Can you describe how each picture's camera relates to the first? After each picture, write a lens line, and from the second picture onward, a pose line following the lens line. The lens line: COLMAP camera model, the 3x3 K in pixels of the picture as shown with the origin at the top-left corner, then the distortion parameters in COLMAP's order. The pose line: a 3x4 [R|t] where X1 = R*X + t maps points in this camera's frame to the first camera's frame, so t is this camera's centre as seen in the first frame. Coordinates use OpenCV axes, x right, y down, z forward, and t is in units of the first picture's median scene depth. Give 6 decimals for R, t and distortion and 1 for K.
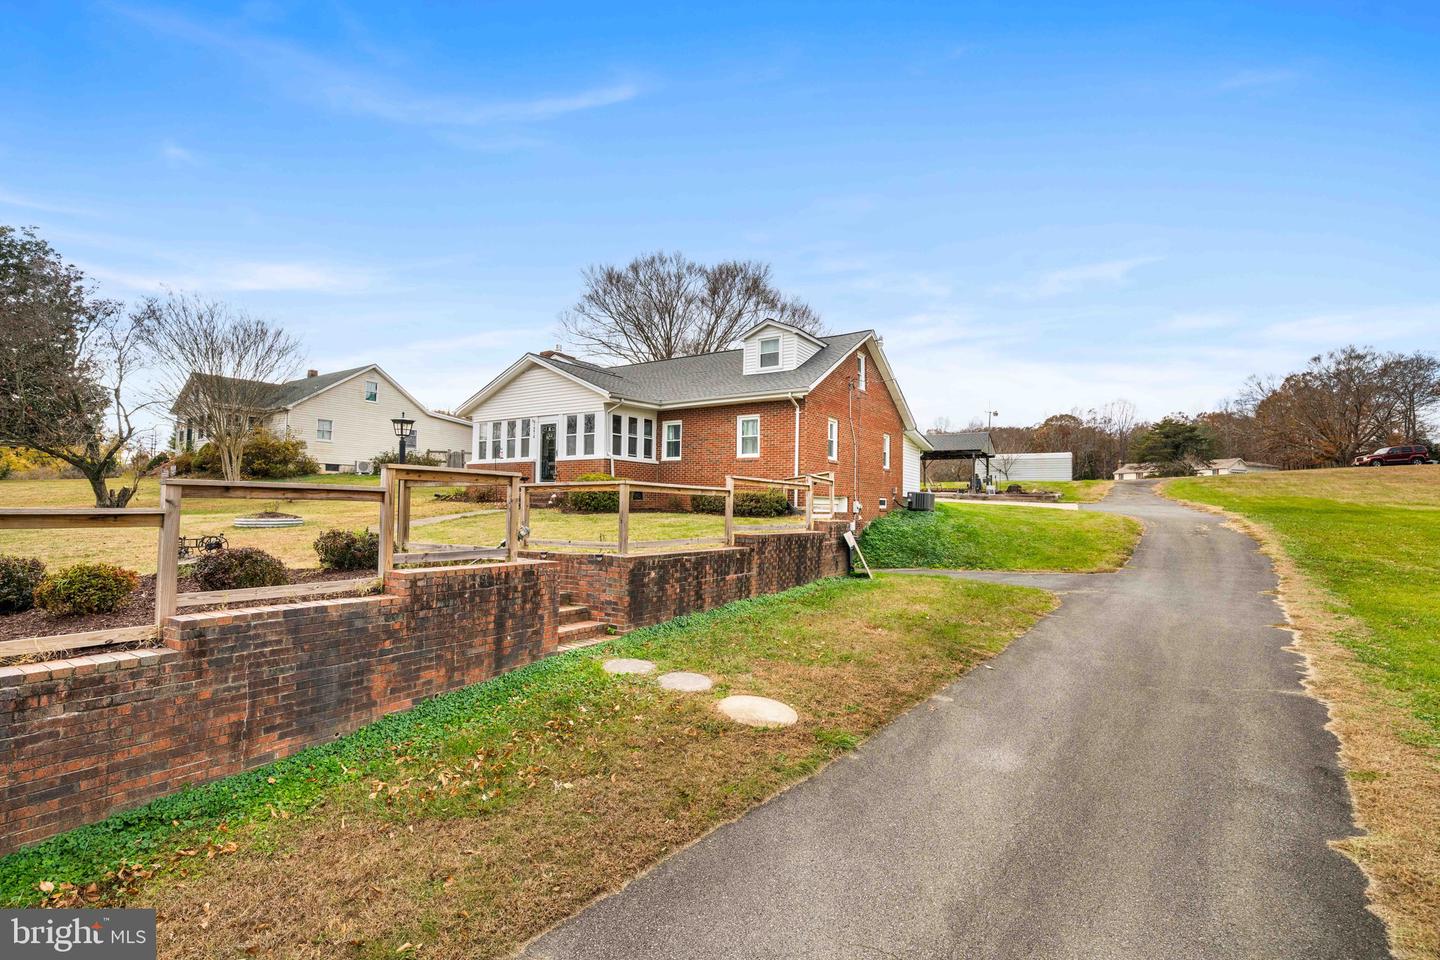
lens RADIAL K [[654.2, 0, 724.2], [0, 654.2, 501.5], [0, 0, 1]] dist [0.000076, 0.000161]
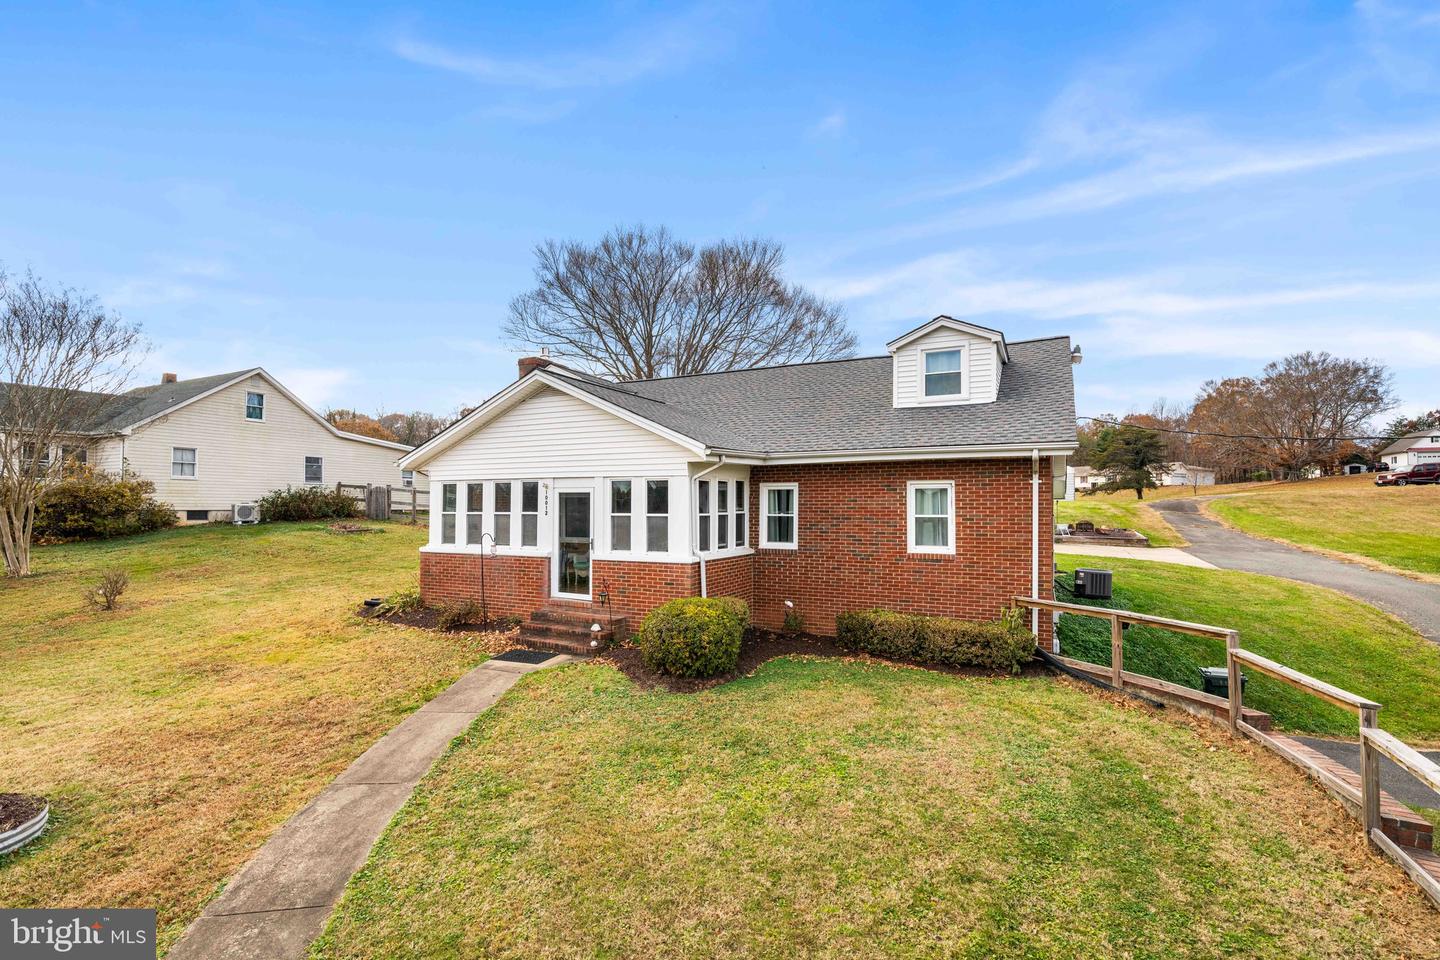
lens RADIAL K [[661.7, 0, 715.1], [0, 661.7, 508.0], [0, 0, 1]] dist [-0.000766, 0.000046]
pose [[0.994662, -0.010298, 0.102670, -0.199445], [0.008910, 0.999863, 0.013972, -0.108652], [-0.102799, -0.012983, 0.994617, 0.396554]]
